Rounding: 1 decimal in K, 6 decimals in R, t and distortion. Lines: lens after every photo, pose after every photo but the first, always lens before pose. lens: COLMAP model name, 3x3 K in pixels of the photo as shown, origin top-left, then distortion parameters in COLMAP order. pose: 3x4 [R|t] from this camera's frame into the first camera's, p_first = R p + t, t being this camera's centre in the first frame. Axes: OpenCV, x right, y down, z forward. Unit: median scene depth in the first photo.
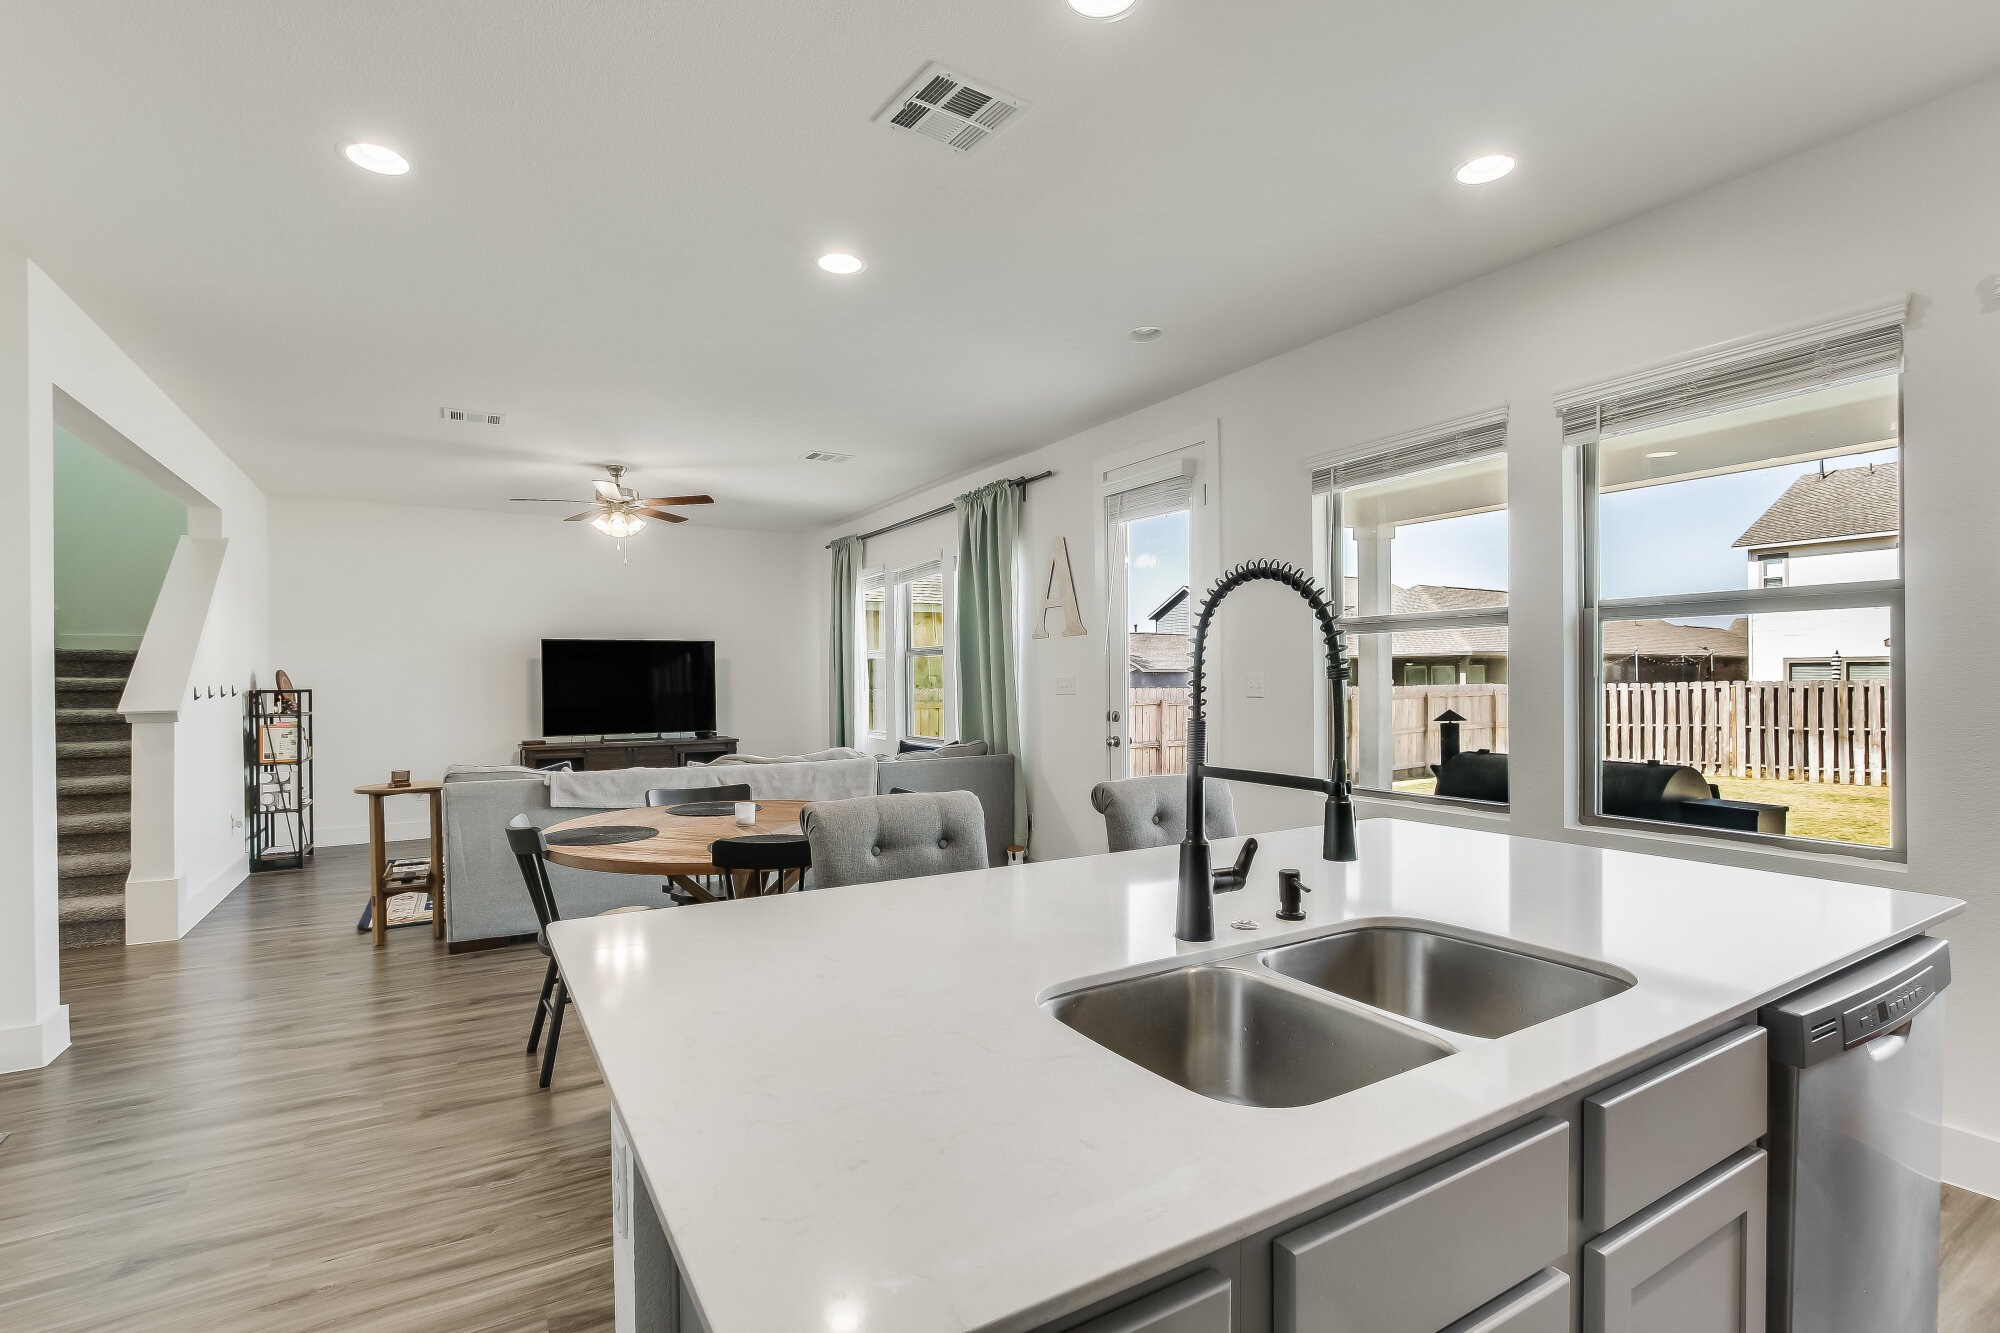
lens RADIAL K [[917.4, 0, 1015.5], [0, 917.4, 682.7], [0, 0, 1]] dist [-0.014856, 0.003806]
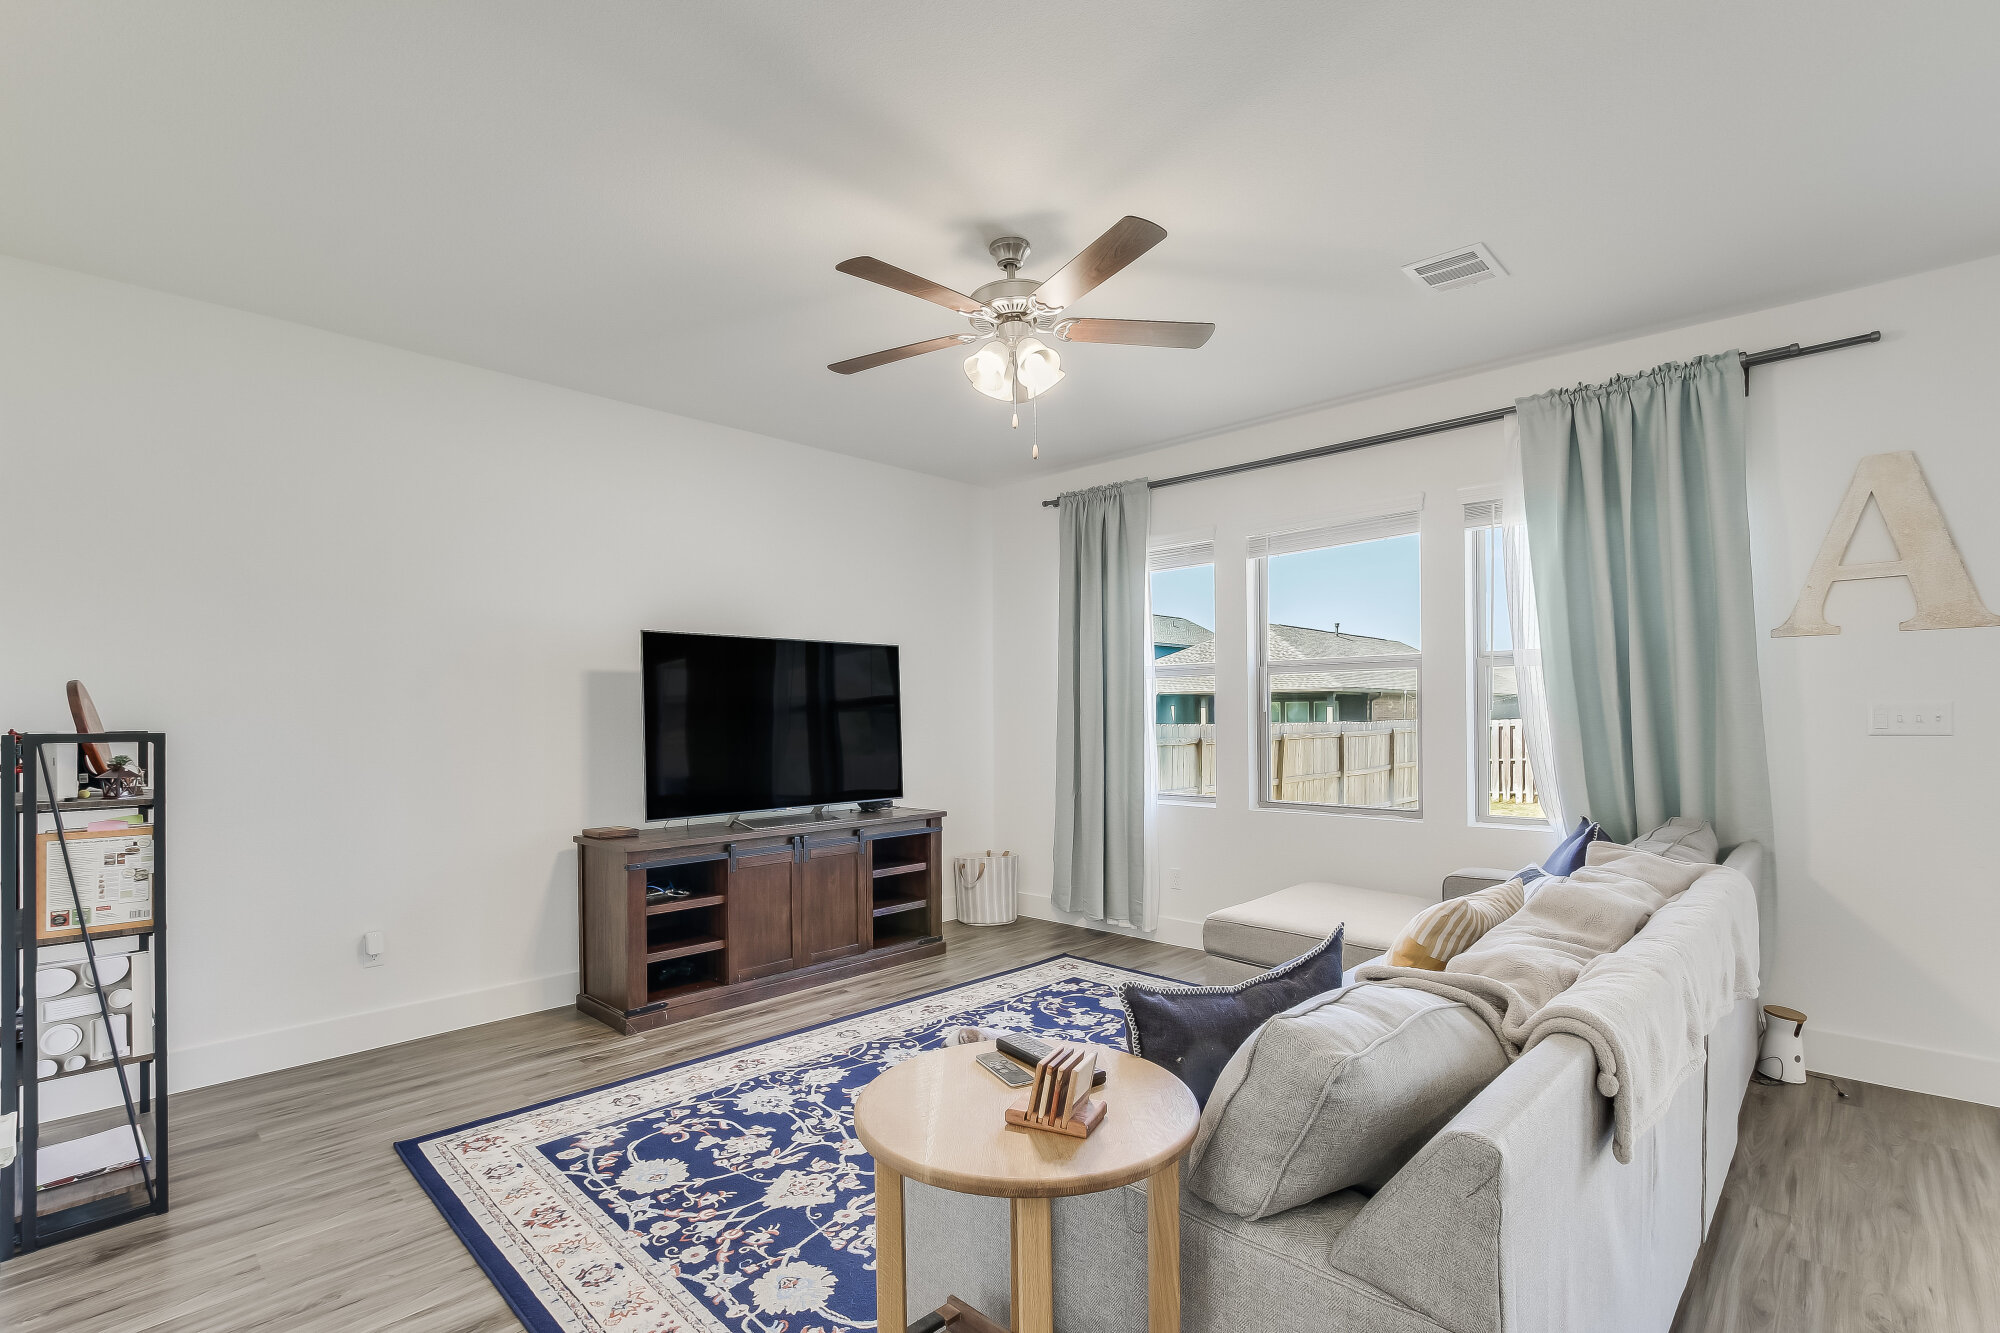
lens RADIAL K [[917.4, 0, 1022.2], [0, 917.4, 713.1], [0, 0, 1]] dist [-0.014856, 0.003806]
pose [[0.964317, 0.000005, 0.264751, -0.554174], [0.002257, 0.999963, -0.008243, 0.003110], [-0.264741, 0.008546, 0.964282, 0.556921]]
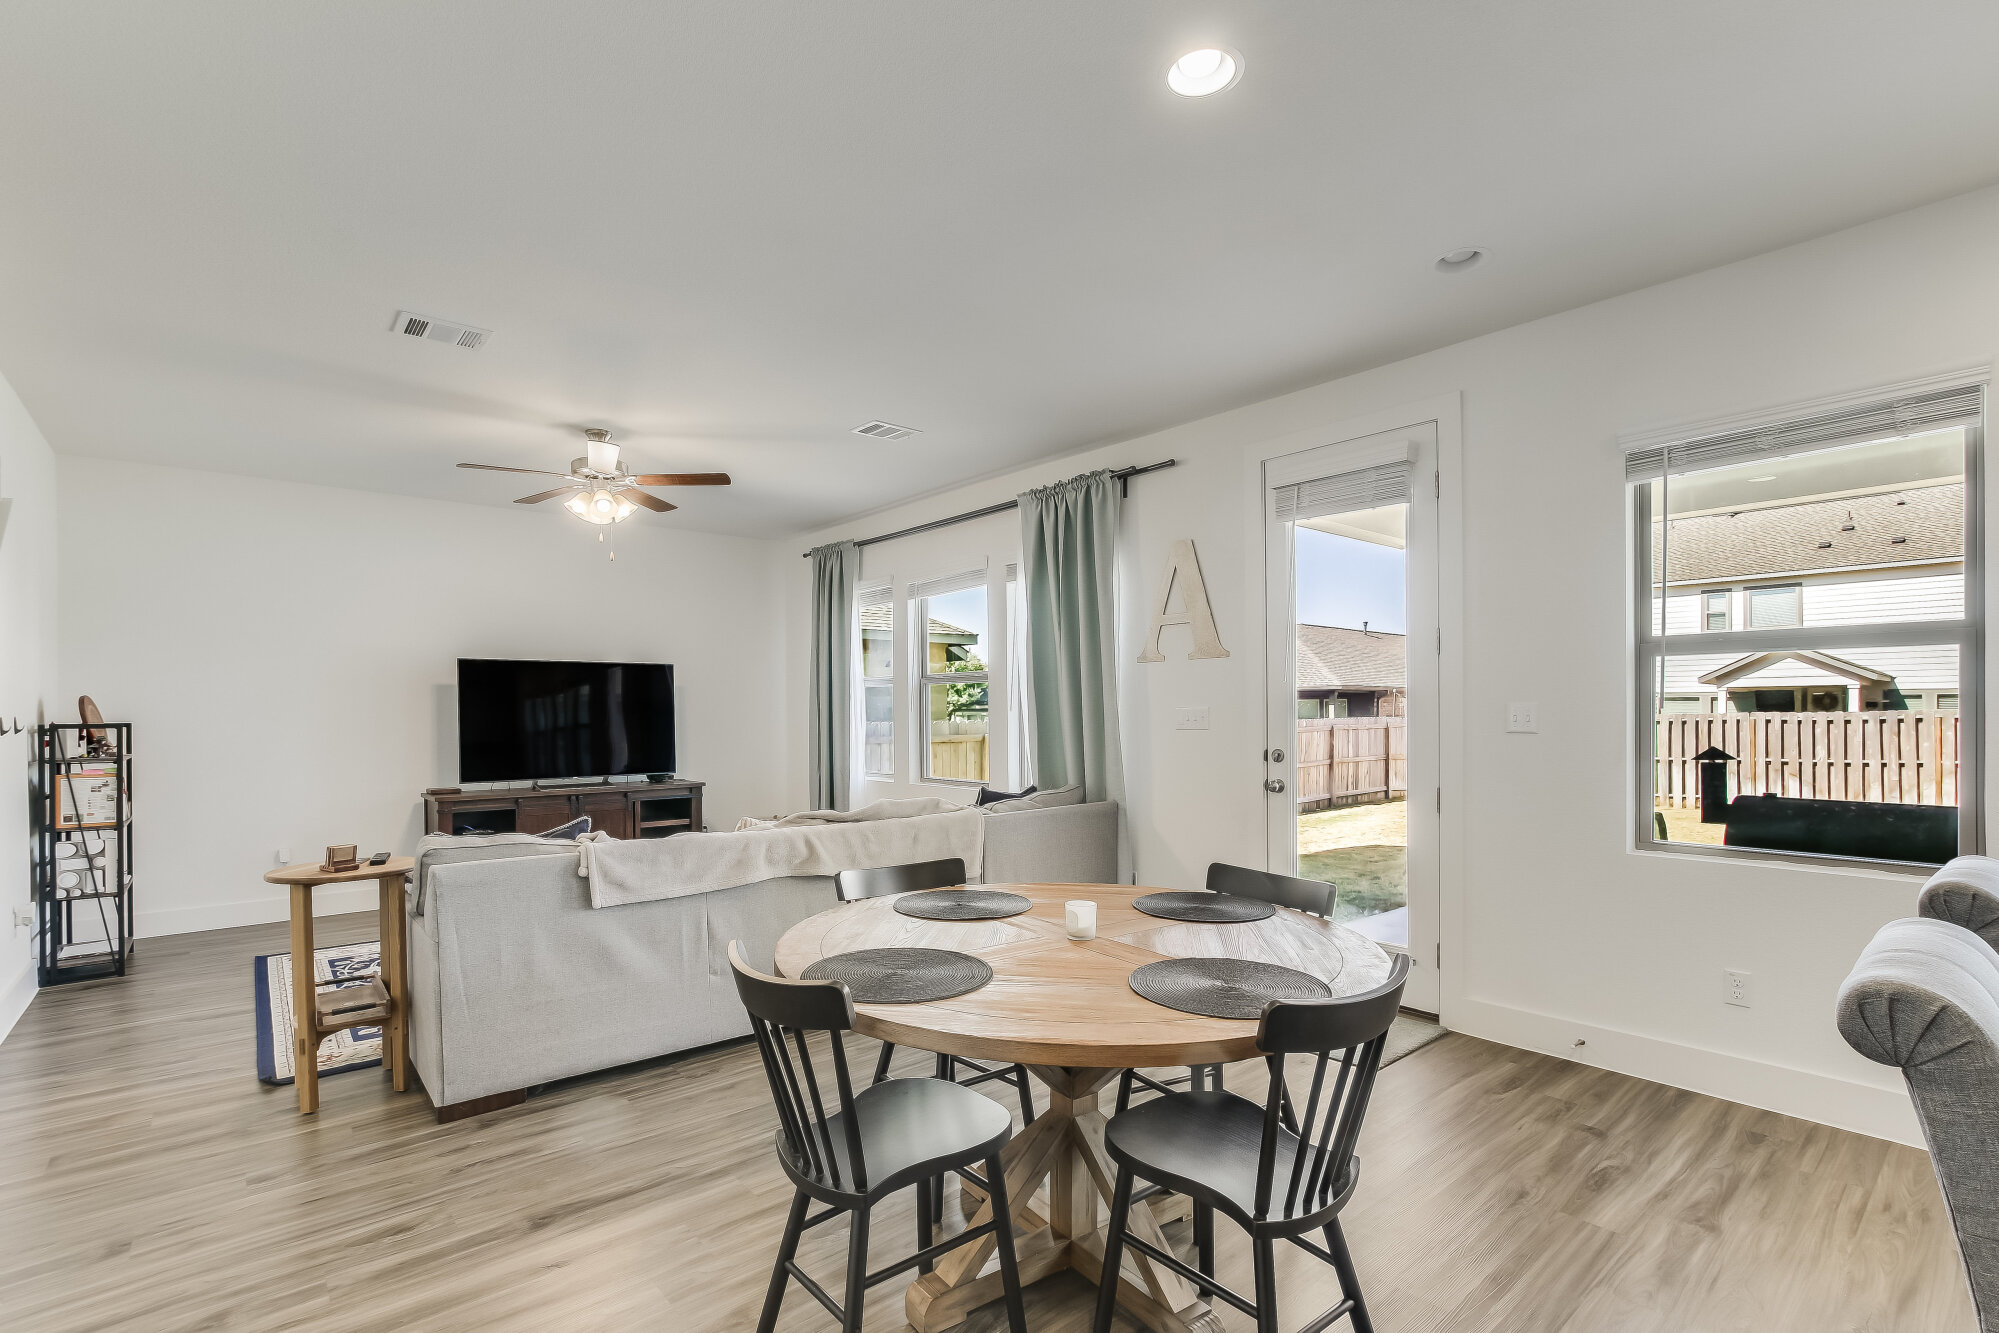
lens RADIAL K [[916.9, 0, 1024.1], [0, 916.9, 714.4], [0, 0, 1]] dist [-0.014856, 0.003806]
pose [[0.986205, 0.000872, 0.165527, -0.211710], [-0.000662, 0.999999, -0.001325, 0.000585], [-0.165528, 0.001197, 0.986204, 0.188965]]
